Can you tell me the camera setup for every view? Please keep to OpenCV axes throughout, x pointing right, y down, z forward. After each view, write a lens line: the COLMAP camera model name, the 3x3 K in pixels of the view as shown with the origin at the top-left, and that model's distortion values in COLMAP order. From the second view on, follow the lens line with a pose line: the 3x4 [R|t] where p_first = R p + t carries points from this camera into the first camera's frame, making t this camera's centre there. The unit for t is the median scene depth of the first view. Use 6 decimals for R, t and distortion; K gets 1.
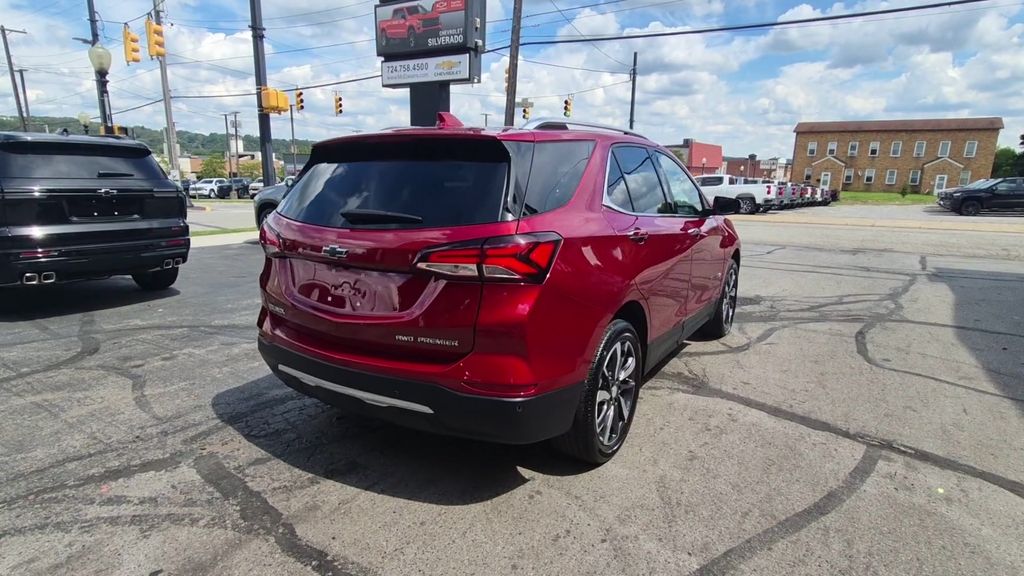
lens RADIAL K [[554.7, 0, 505.9], [0, 554.7, 296.2], [0, 0, 1]] dist [0.006762, -0.001965]
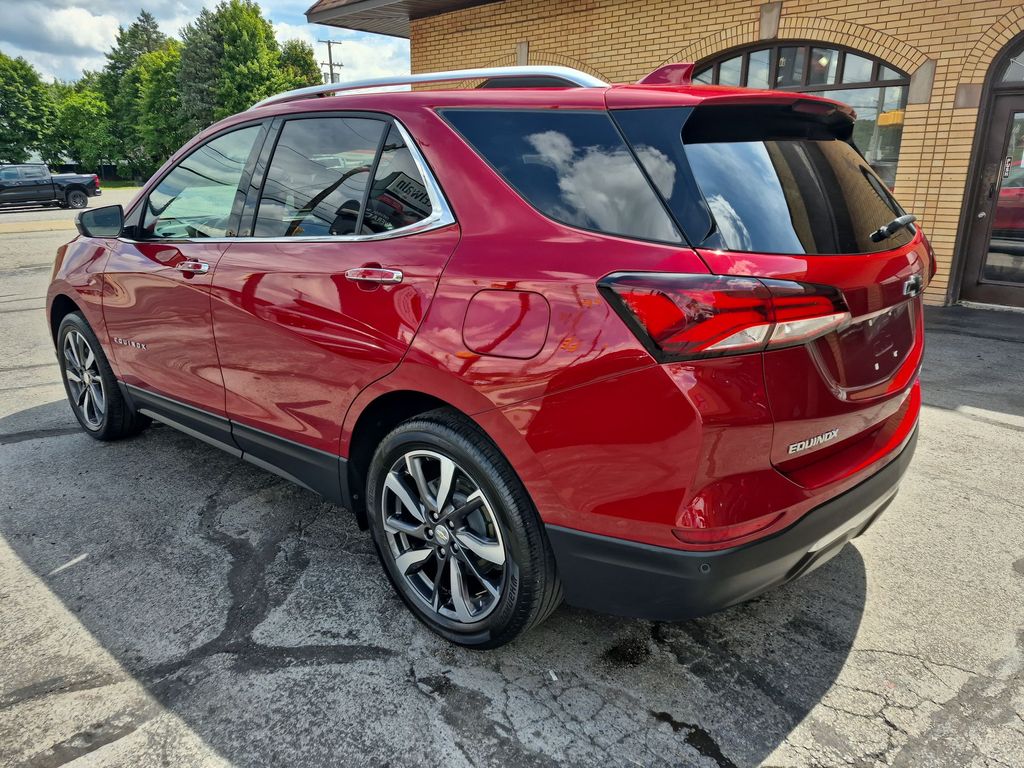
lens RADIAL K [[712.4, 0, 502.7], [0, 712.4, 379.8], [0, 0, 1]] dist [0.058396, -0.047110]
pose [[0.158638, -0.289238, 0.944021, -0.490275], [0.215699, 0.943185, 0.252735, -0.117800], [-0.963487, 0.163531, 0.212013, 0.524822]]
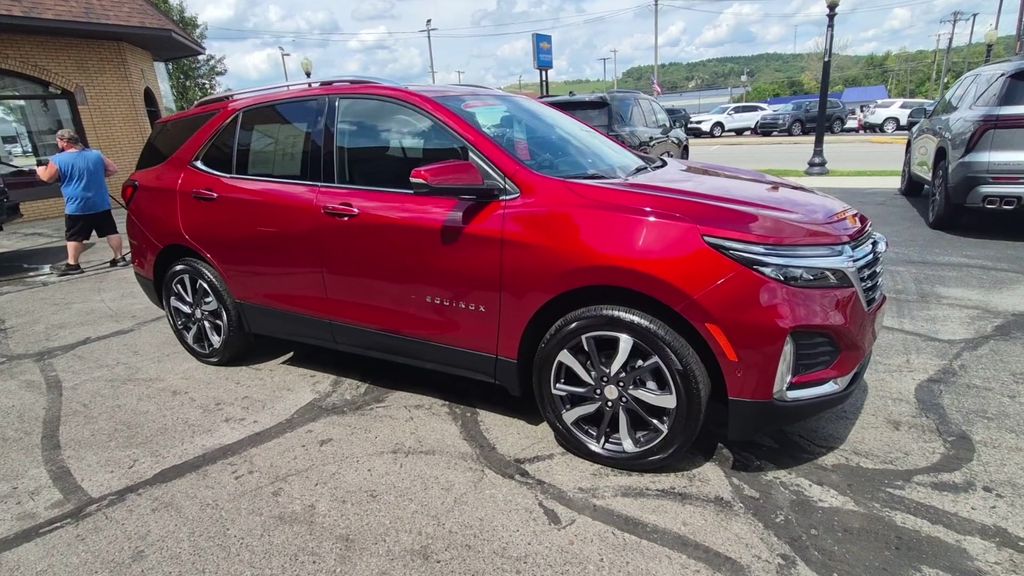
lens RADIAL K [[554.7, 0, 505.6], [0, 554.7, 295.6], [0, 0, 1]] dist [0.006762, -0.001965]
pose [[0.059782, 0.279044, -0.958416, 0.704596], [-0.155366, 0.951033, 0.267204, -0.155528], [0.986046, 0.132932, 0.100209, 0.757110]]
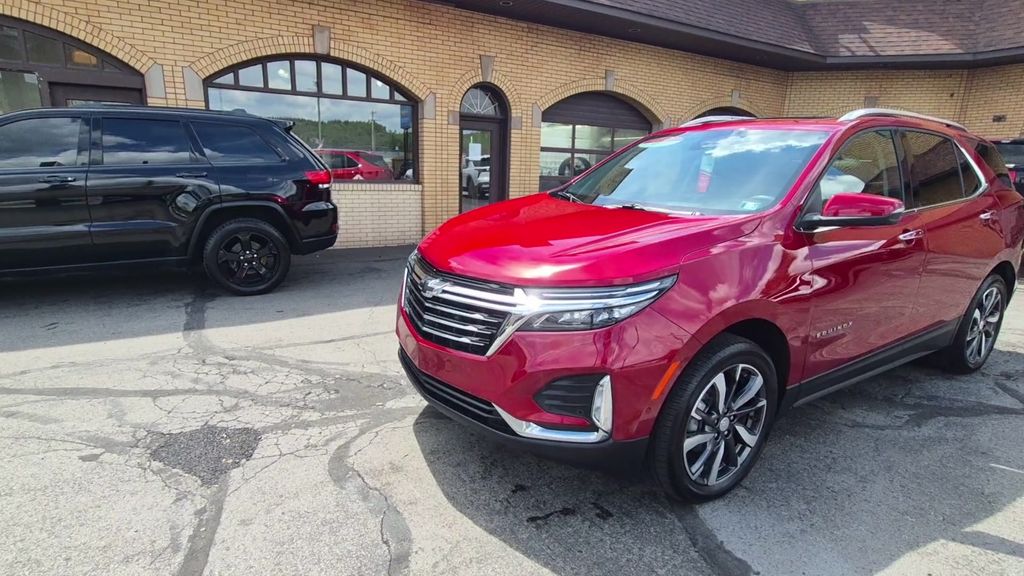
lens RADIAL K [[554.7, 0, 510.1], [0, 554.7, 301.4], [0, 0, 1]] dist [0.006762, -0.001965]
pose [[-0.911194, -0.131680, 0.390367, 0.083294], [0.054245, 0.900946, 0.430528, -0.291944], [-0.408391, 0.413470, -0.813793, 1.394360]]
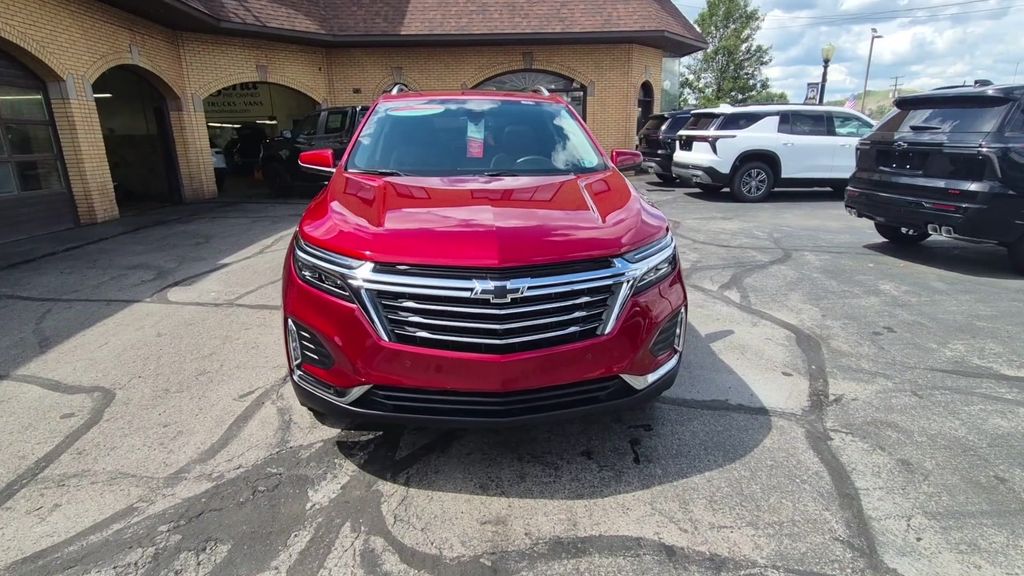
lens RADIAL K [[554.7, 0, 509.0], [0, 554.7, 293.2], [0, 0, 1]] dist [0.006762, -0.001965]
pose [[-0.783001, 0.168214, -0.598843, 0.505853], [-0.132916, 0.895255, 0.425267, -0.271608], [0.607653, 0.412580, -0.678628, 1.313001]]
